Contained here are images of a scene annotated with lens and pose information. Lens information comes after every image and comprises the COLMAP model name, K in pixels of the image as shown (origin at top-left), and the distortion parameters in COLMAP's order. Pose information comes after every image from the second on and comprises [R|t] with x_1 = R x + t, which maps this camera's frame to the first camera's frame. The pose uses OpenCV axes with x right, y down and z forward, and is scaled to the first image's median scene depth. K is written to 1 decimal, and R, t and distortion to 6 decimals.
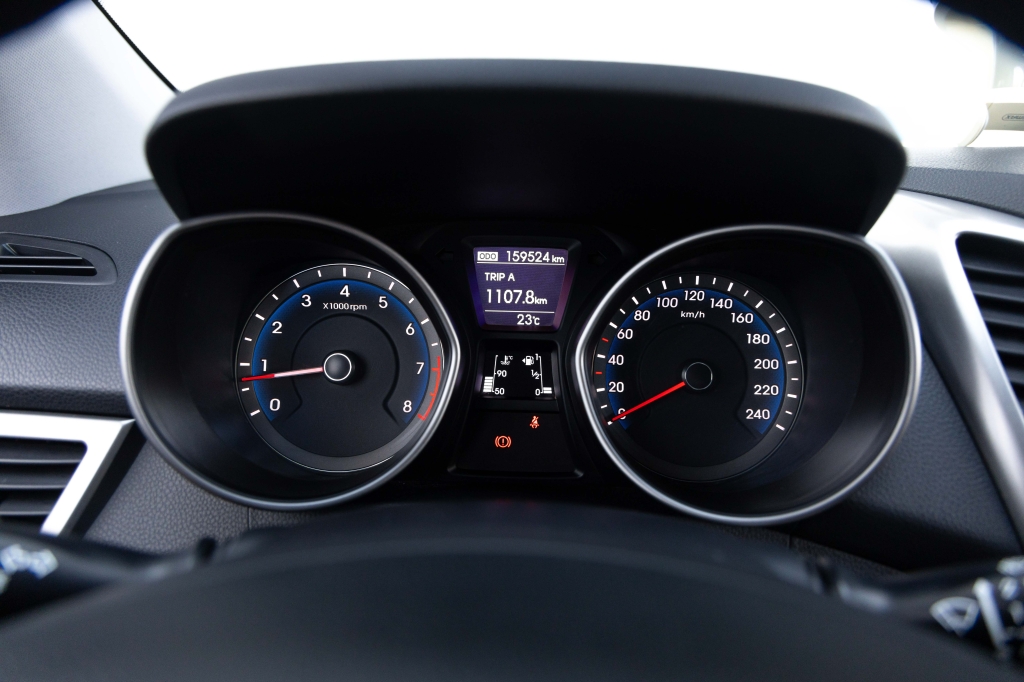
lens RADIAL K [[705.6, 0, 513.6], [0, 705.6, 338.8], [0, 0, 1]] dist [0.005499, -0.001164]
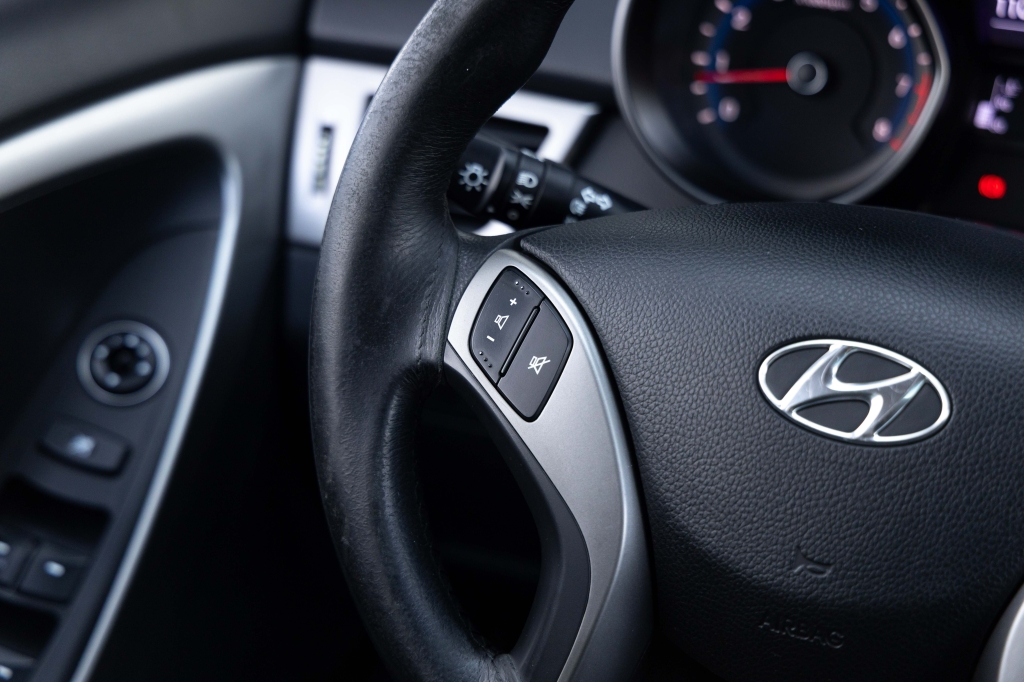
lens RADIAL K [[2063.9, 0, 511.1], [0, 2063.9, 340.4], [0, 0, 1]] dist [0.010383, 0.000000]
pose [[0.942026, 0.152427, -0.298921, 0.204081], [-0.088946, 0.972432, 0.215558, -0.149884], [0.323537, -0.176474, 0.929613, -1.452841]]
